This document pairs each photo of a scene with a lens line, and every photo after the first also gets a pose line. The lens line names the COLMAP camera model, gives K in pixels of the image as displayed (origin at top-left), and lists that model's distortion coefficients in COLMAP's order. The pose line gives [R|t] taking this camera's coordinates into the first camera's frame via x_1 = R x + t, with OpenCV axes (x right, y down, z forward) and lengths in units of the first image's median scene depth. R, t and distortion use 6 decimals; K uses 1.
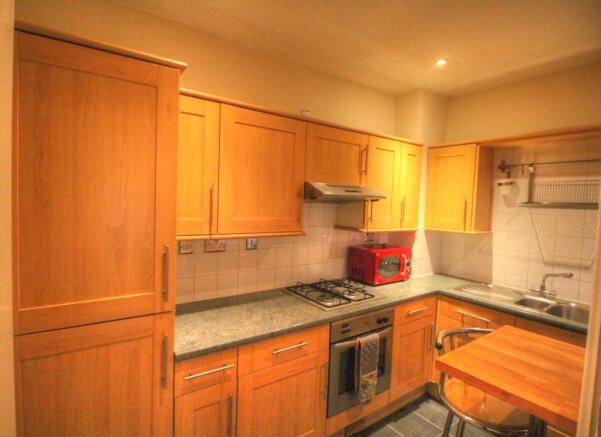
lens RADIAL K [[321.2, 0, 299.9], [0, 321.2, 218.0], [0, 0, 1]] dist [-0.002178, -0.000619]
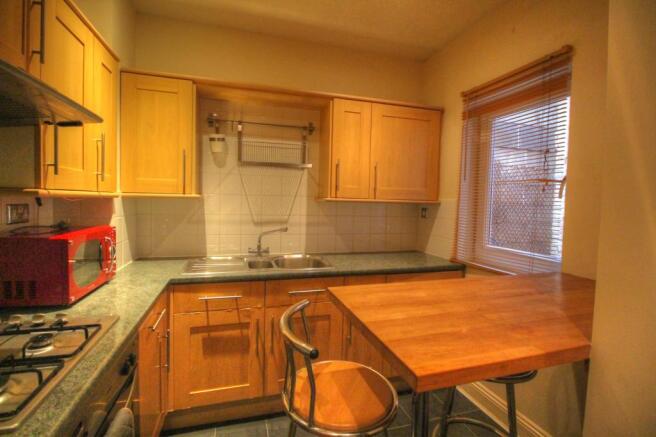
lens RADIAL K [[303.4, 0, 319.4], [0, 303.4, 211.1], [0, 0, 1]] dist [0.000074, -0.000367]
pose [[0.349324, -0.069565, 0.934416, -0.055819], [0.044499, 0.997347, 0.057615, 0.055023], [-0.935945, 0.021455, 0.351492, 0.464208]]
